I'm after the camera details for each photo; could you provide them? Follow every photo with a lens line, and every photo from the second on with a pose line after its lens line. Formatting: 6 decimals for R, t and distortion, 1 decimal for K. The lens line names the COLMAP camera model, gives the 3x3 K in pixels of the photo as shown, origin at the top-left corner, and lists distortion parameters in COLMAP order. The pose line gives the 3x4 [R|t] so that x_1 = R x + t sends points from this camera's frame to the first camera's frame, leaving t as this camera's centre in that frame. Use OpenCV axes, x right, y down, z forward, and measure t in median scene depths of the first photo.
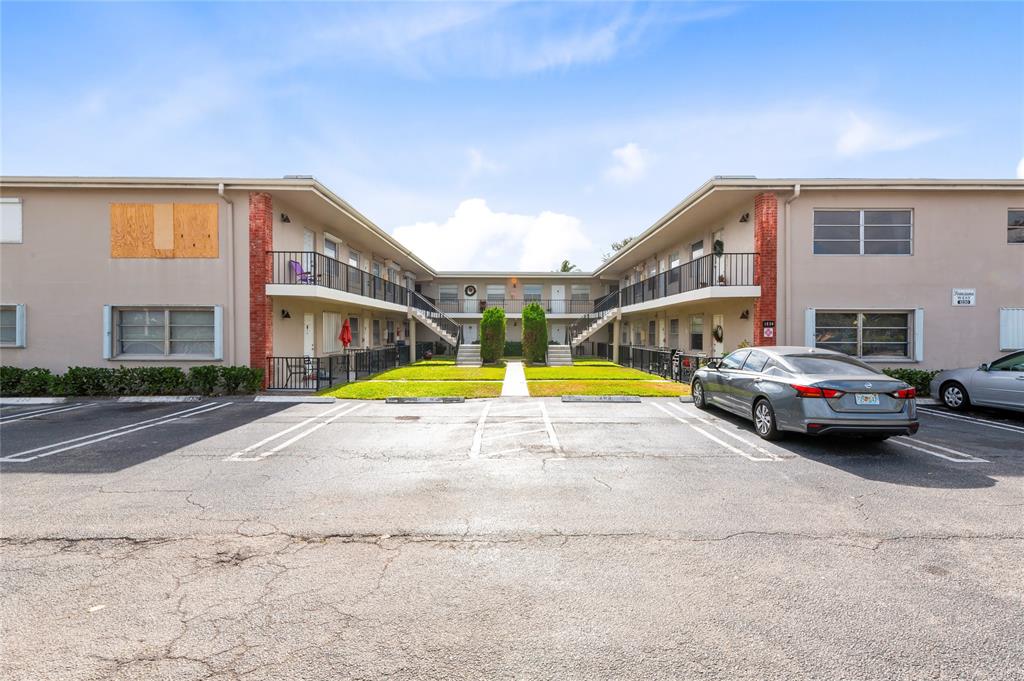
lens RADIAL K [[489.5, 0, 514.9], [0, 489.5, 335.5], [0, 0, 1]] dist [0.019098, -0.006902]
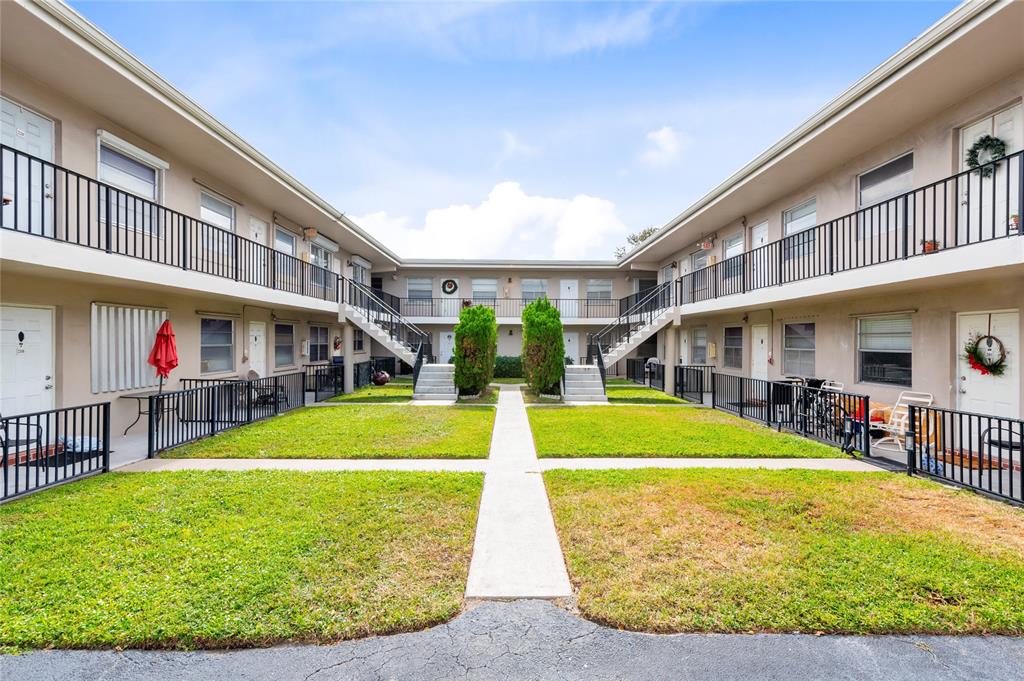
lens RADIAL K [[489.5, 0, 509.6], [0, 489.5, 339.0], [0, 0, 1]] dist [0.019098, -0.006902]
pose [[0.999997, 0.002574, 0.000596, -0.002155], [-0.002567, 0.999934, -0.011160, -0.007039], [-0.000624, 0.011158, 0.999938, 0.358246]]
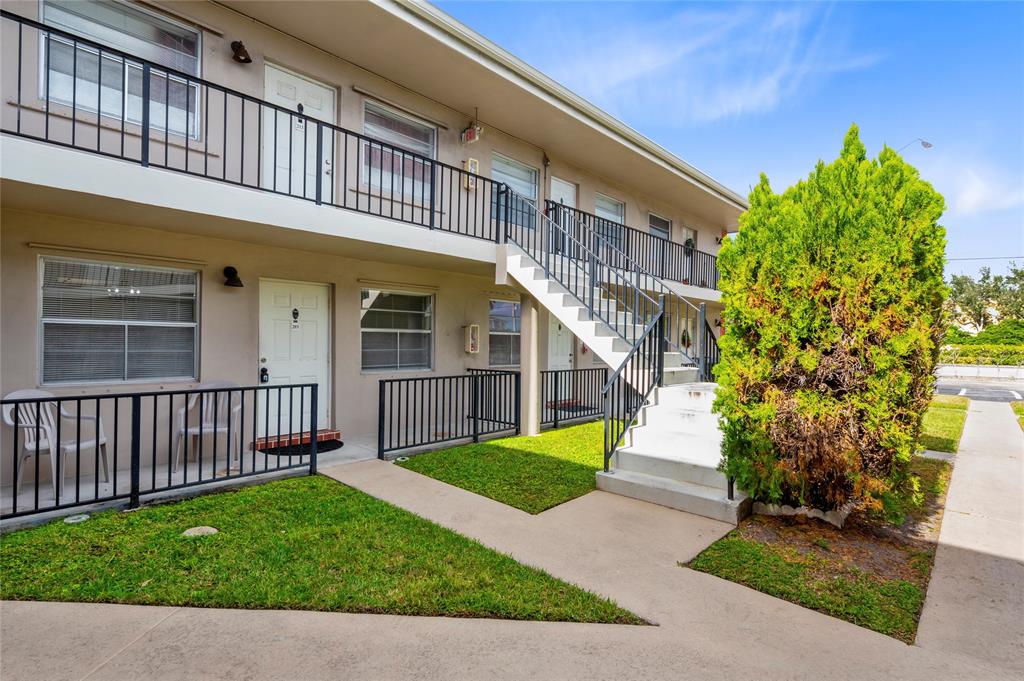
lens RADIAL K [[489.5, 0, 510.8], [0, 489.5, 318.2], [0, 0, 1]] dist [0.019098, -0.006902]
pose [[0.716409, 0.040939, -0.696479, -0.003466], [-0.066592, 0.997732, -0.009851, -0.010880], [0.694496, 0.053438, 0.717510, 0.751992]]
